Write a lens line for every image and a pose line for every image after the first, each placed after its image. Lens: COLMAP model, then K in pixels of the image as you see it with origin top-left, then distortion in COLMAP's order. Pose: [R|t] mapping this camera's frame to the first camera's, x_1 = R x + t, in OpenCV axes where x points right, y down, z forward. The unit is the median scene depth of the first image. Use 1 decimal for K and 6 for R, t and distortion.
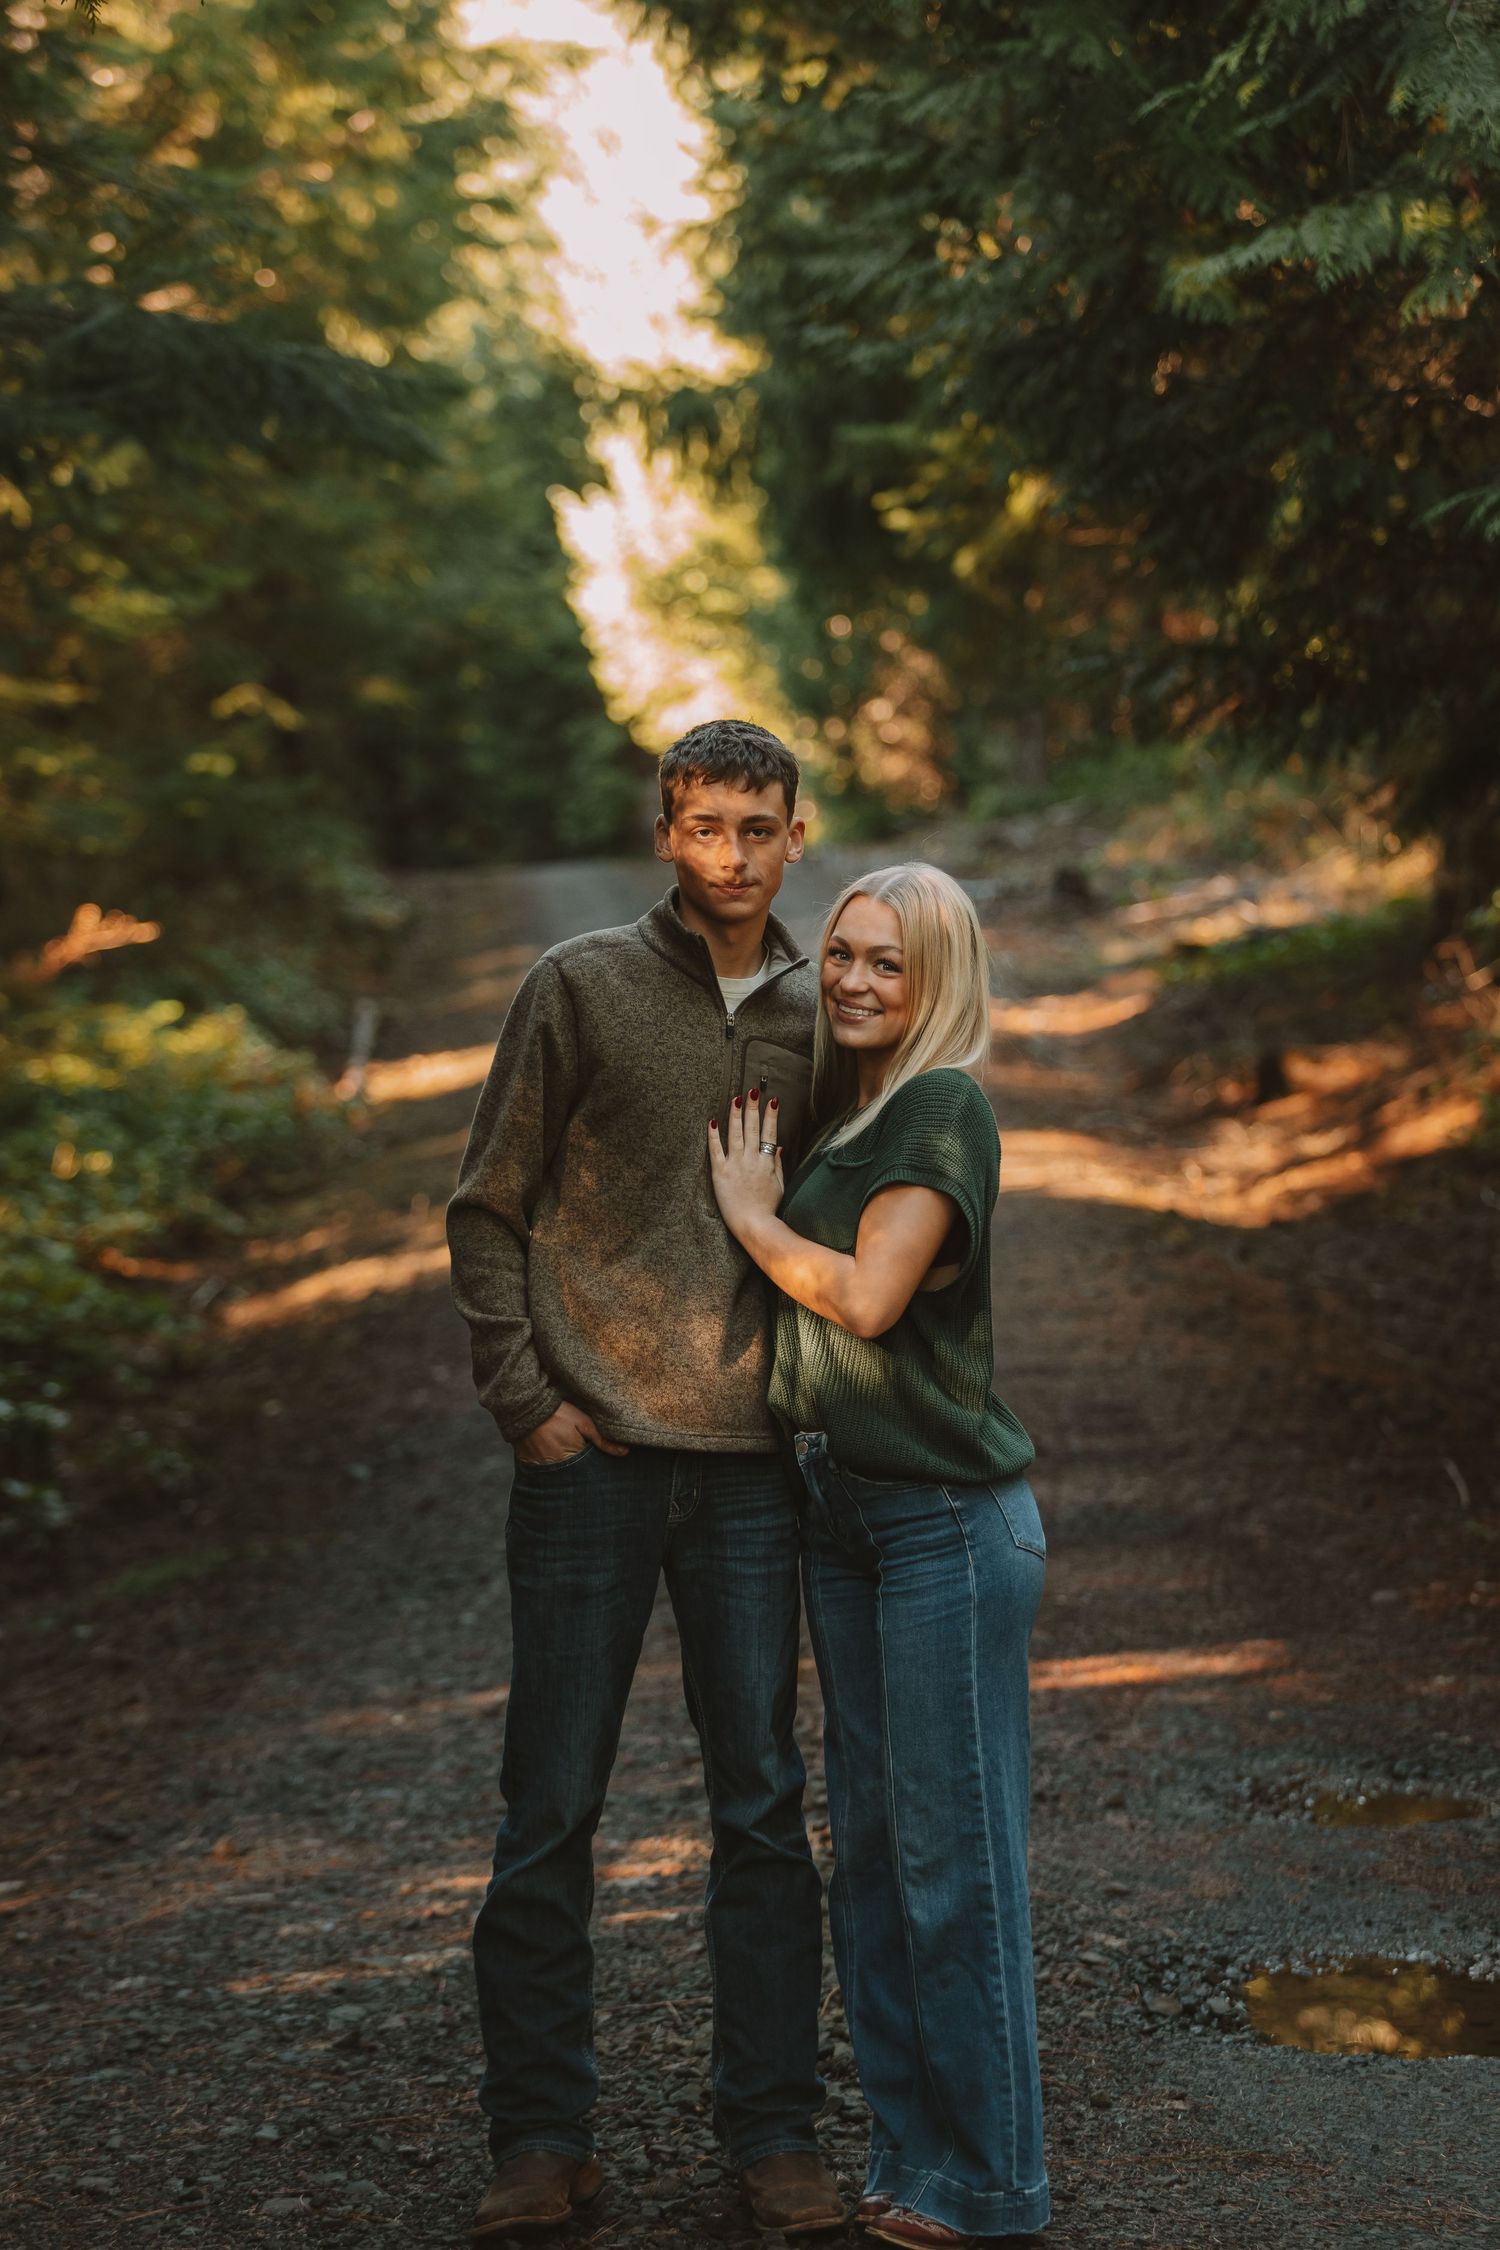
lens RADIAL K [[5801.1, 0, 753.0], [0, 5801.1, 1066.6], [0, 0, 1]] dist [-0.020466, -0.142583]
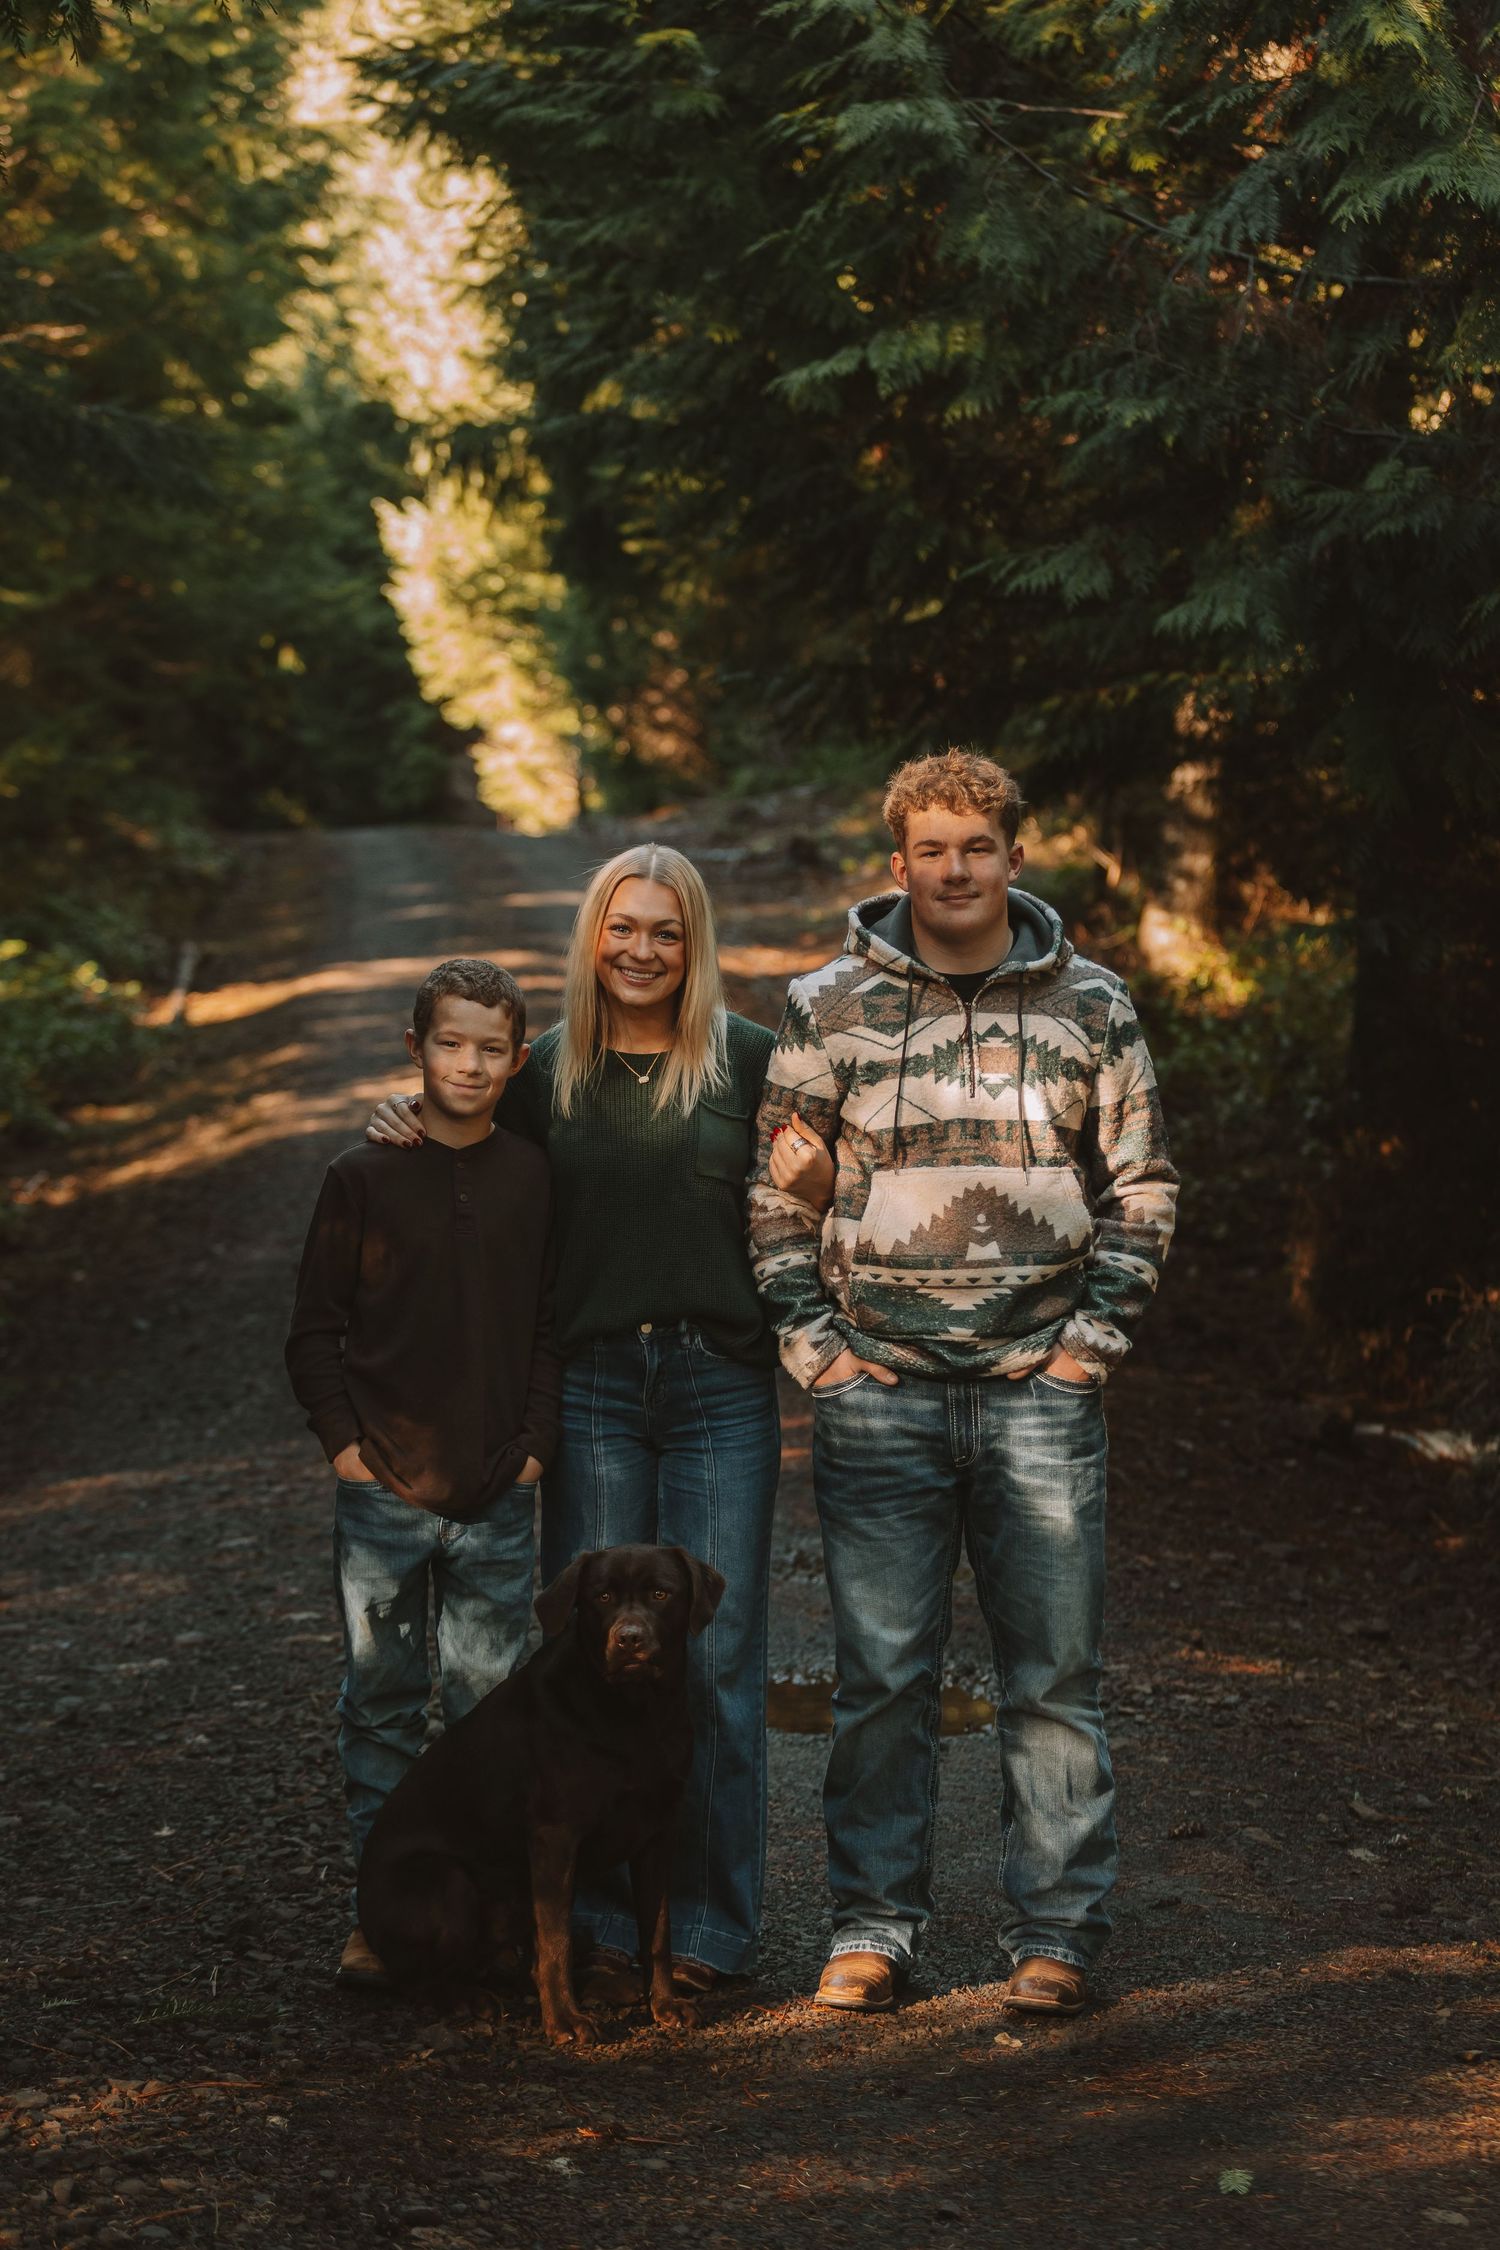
lens RADIAL K [[5352.4, 0, 865.8], [0, 5352.4, 1056.4], [0, 0, 1]] dist [0.058083, -0.191315]
pose [[0.998768, 0.015499, 0.047151, 0.034852], [-0.015874, 0.999845, 0.007590, 0.002537], [-0.047026, -0.008329, 0.998859, -0.156079]]
